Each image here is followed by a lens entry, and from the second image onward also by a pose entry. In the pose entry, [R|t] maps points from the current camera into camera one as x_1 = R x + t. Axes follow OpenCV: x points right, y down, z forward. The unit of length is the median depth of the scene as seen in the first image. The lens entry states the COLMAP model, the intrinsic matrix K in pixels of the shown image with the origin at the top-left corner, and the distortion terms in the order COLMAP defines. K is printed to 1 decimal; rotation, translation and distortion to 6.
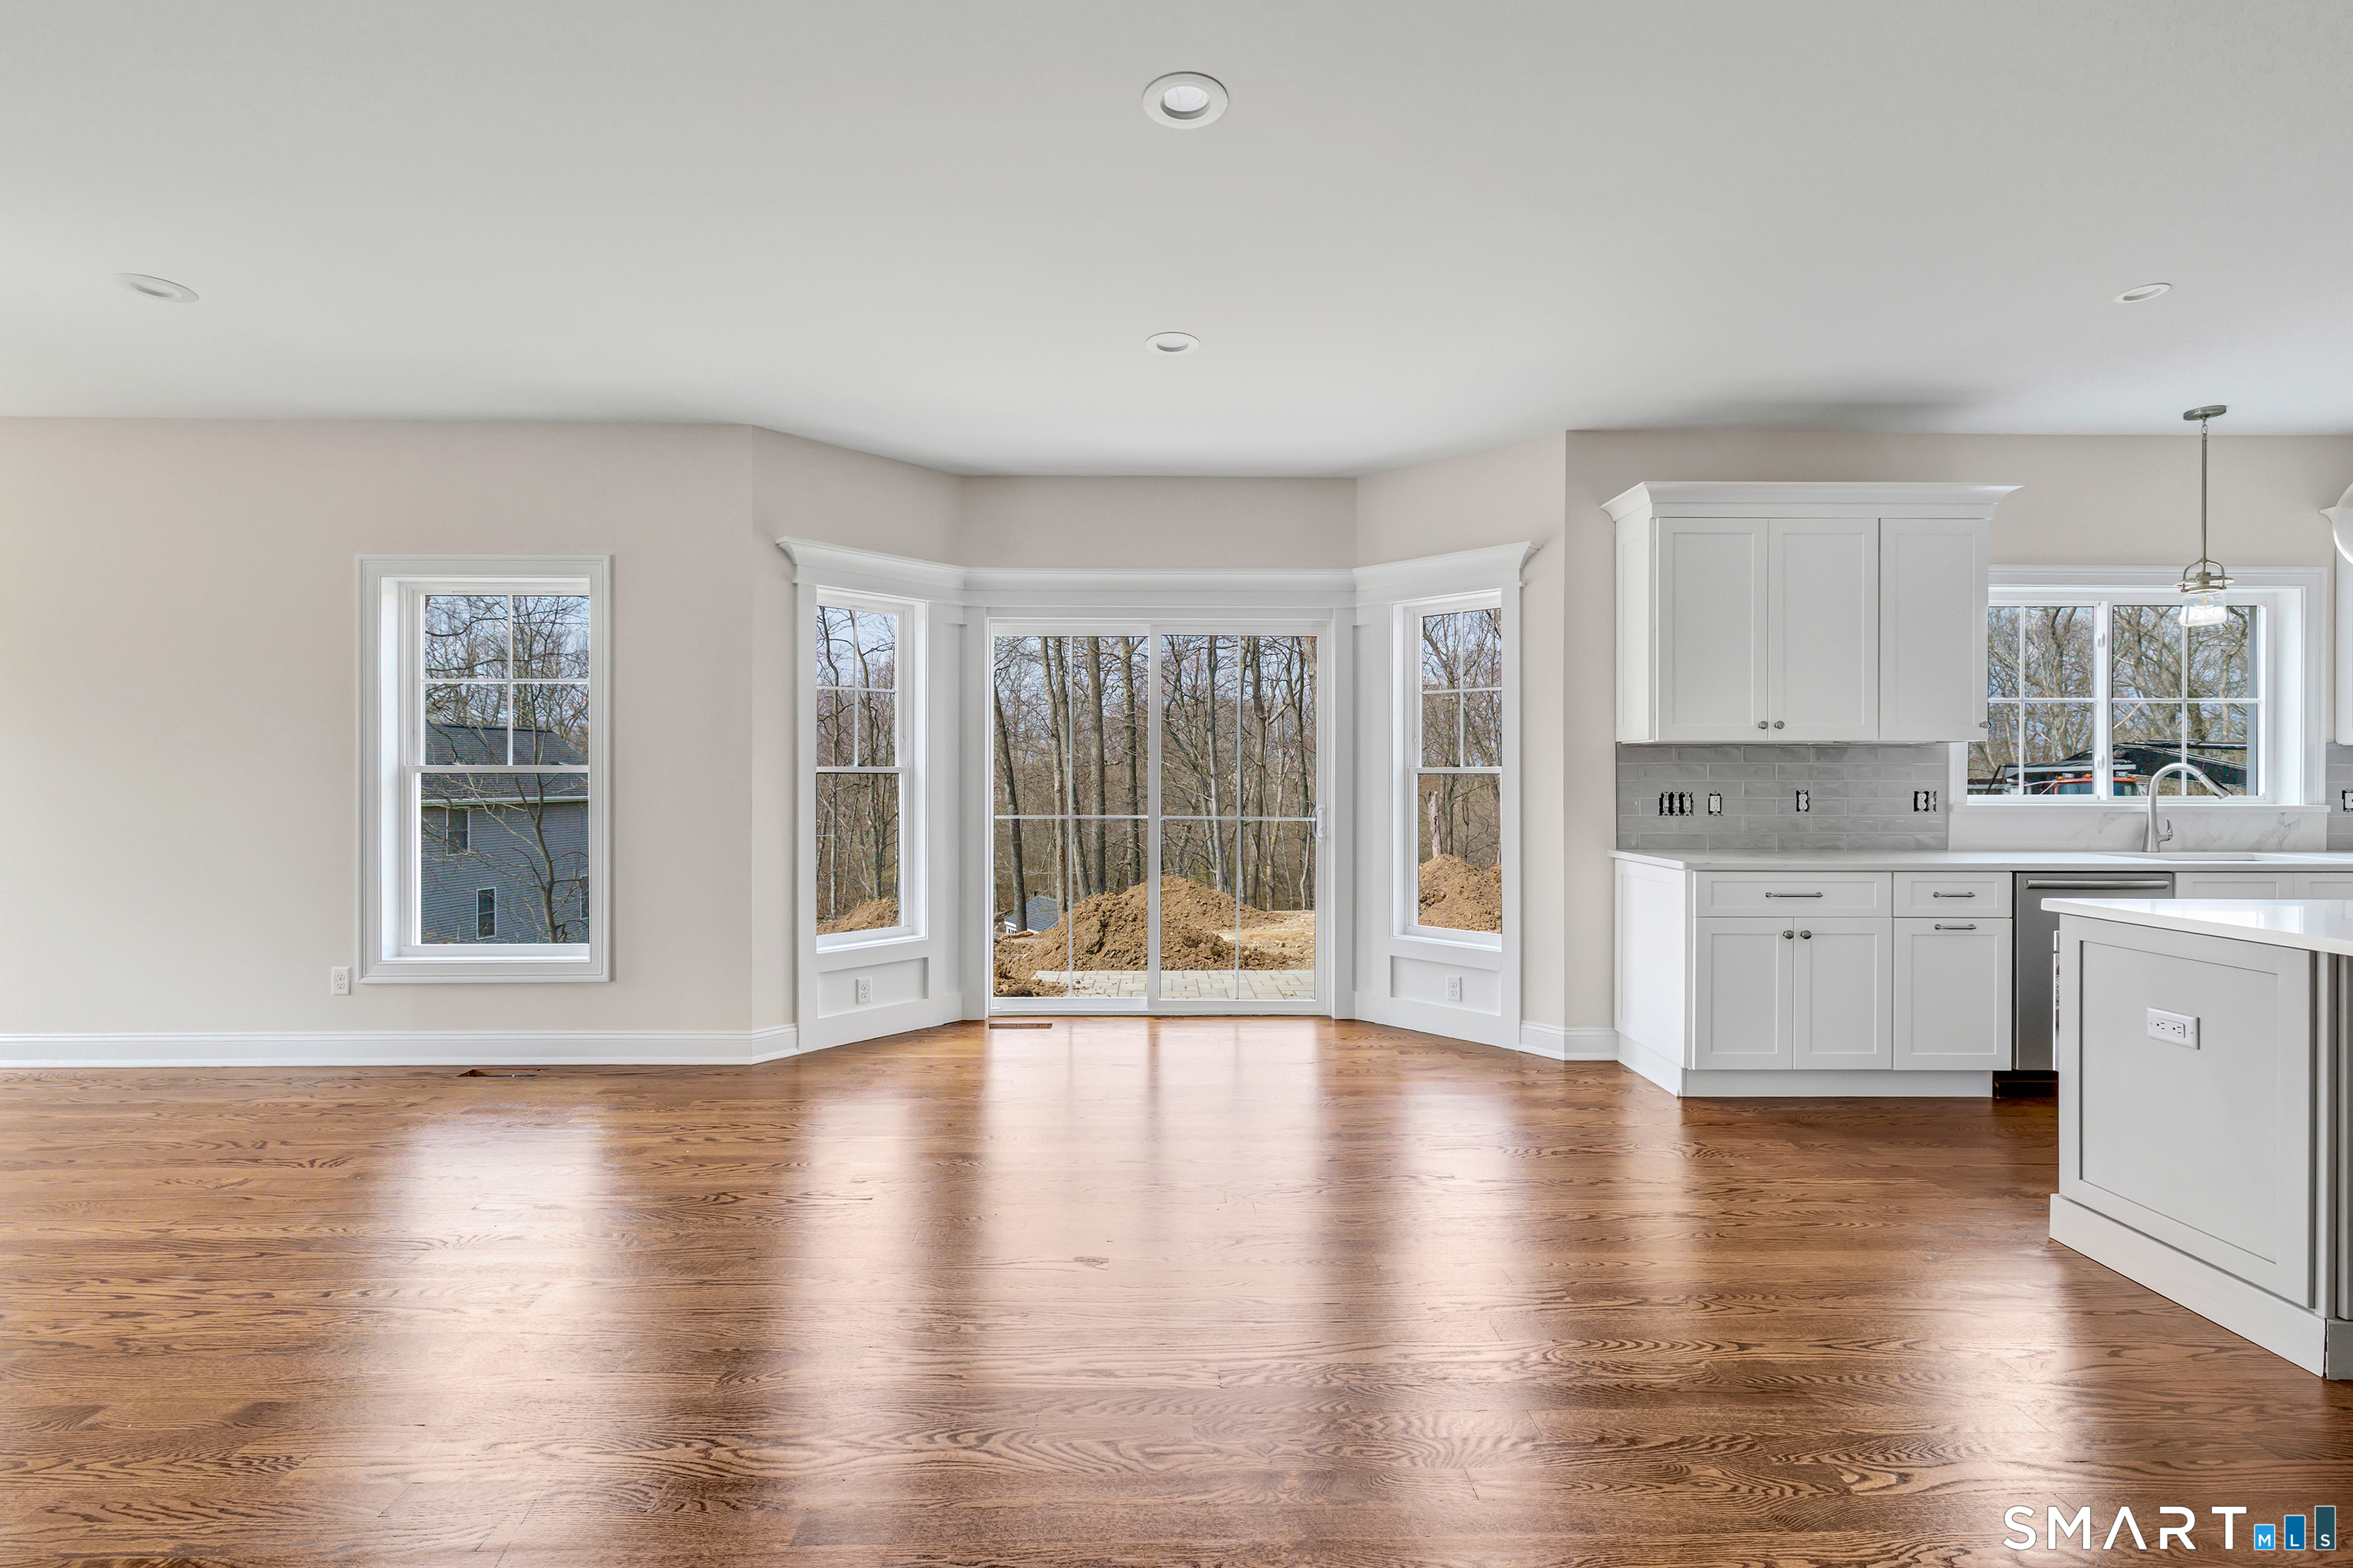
lens RADIAL K [[1028.9, 0, 1159.8], [0, 1028.9, 779.2], [0, 0, 1]] dist [0.008436, -0.000434]
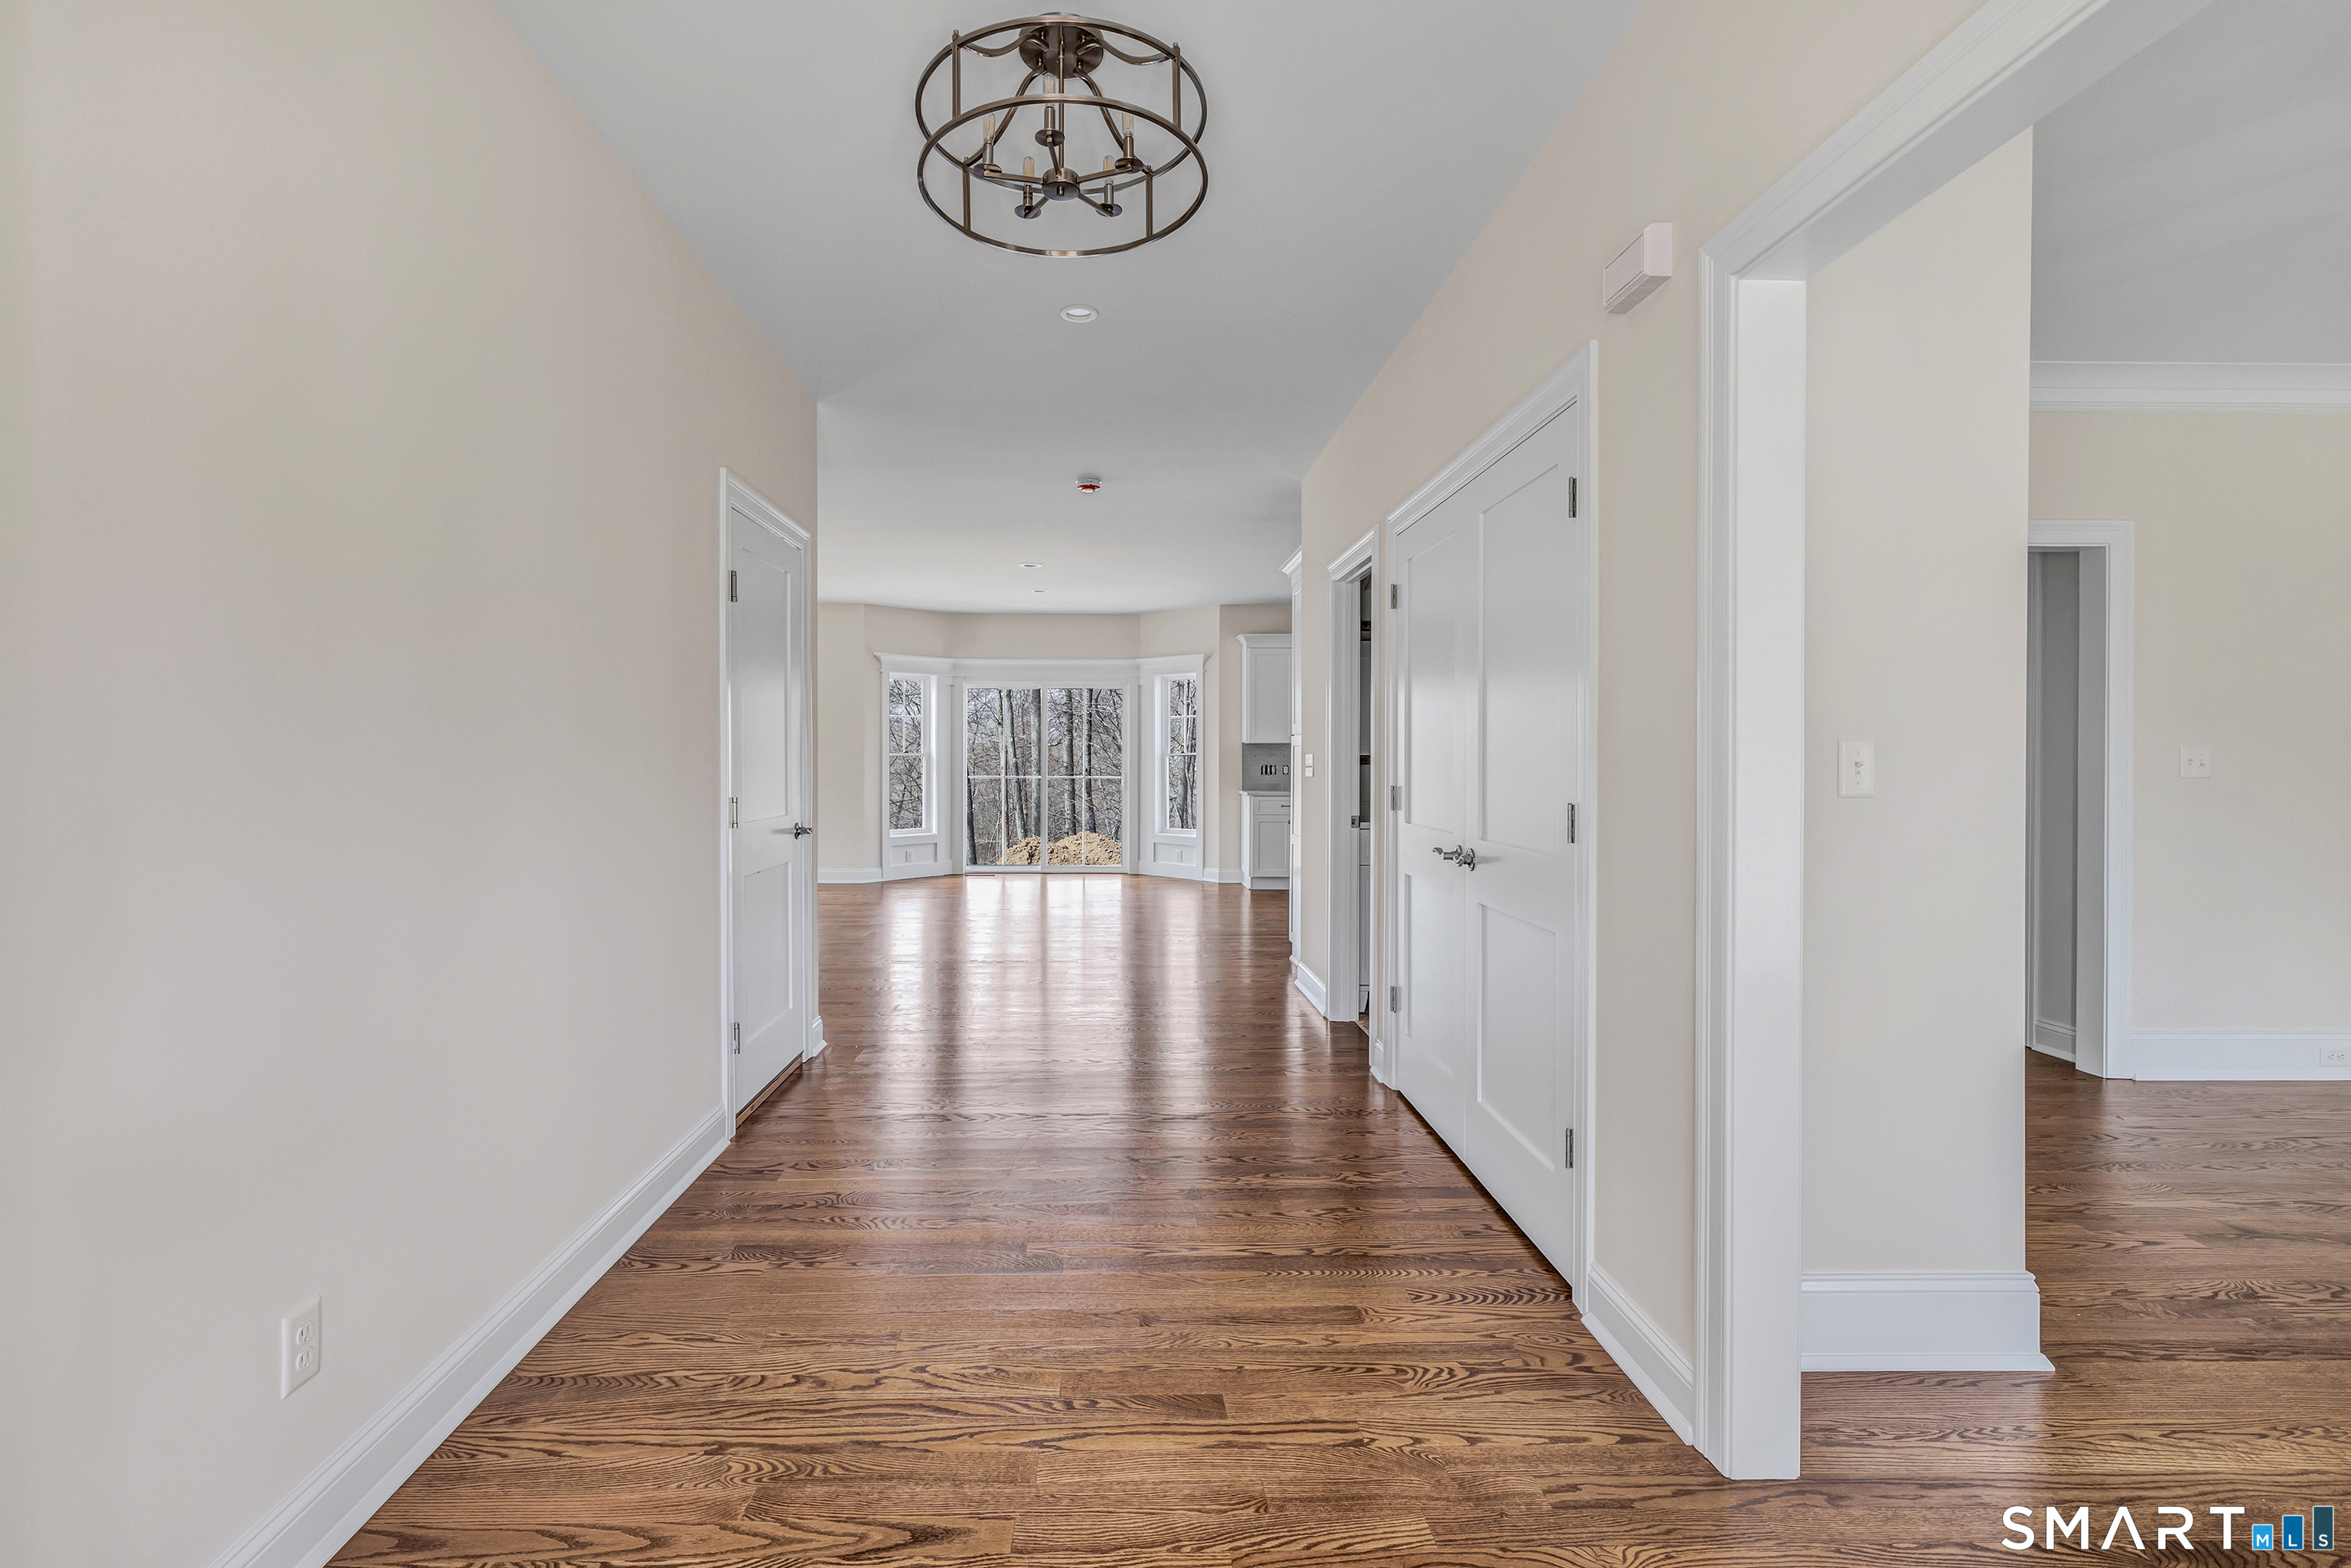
lens RADIAL K [[1090.6, 0, 1120.8], [0, 1090.6, 760.2], [0, 0, 1]] dist [0.000499, 0.000990]
pose [[0.999988, 0.002097, 0.004400, 0.166285], [-0.002105, 0.999996, 0.001817, -0.001981], [-0.004396, -0.001826, 0.999989, -1.426521]]
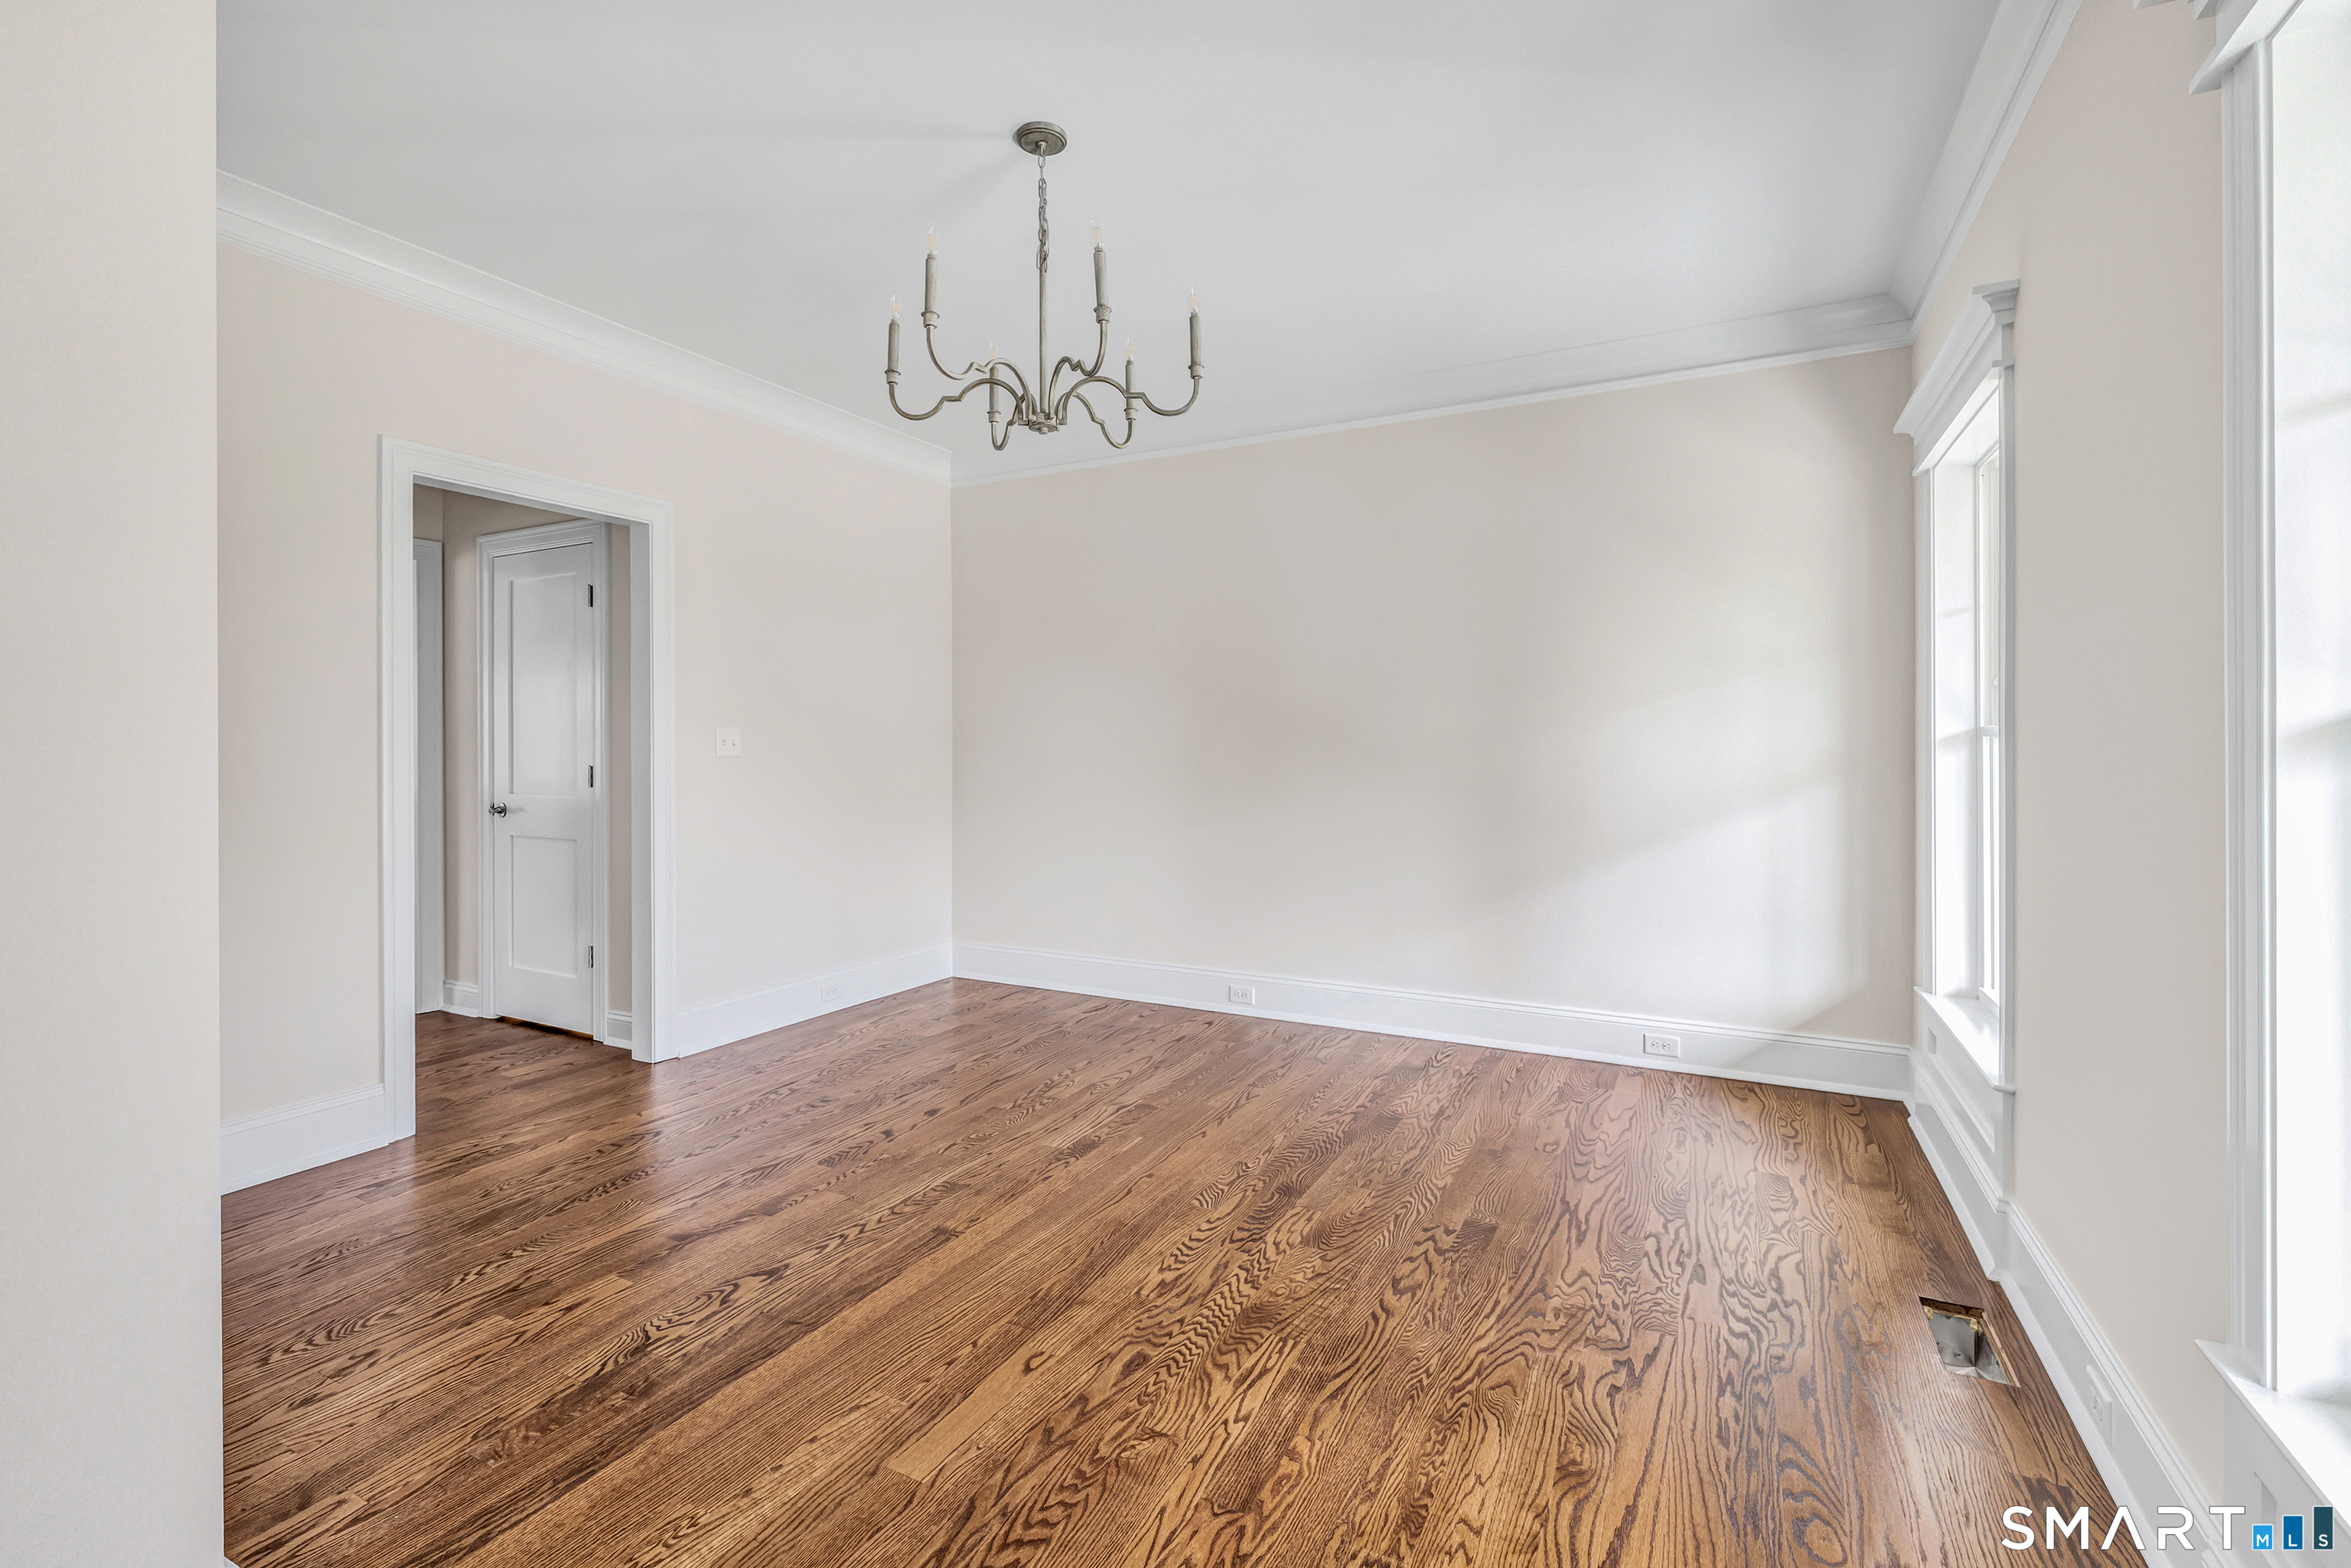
lens RADIAL K [[1038.1, 0, 1177.7], [0, 1038.1, 747.0], [0, 0, 1]] dist [-0.000011, 0.000106]
pose [[0.474207, -0.002264, 0.880411, 0.459091], [0.002072, 0.999997, 0.001455, 0.003098], [-0.880411, 0.001134, 0.474210, -1.299371]]
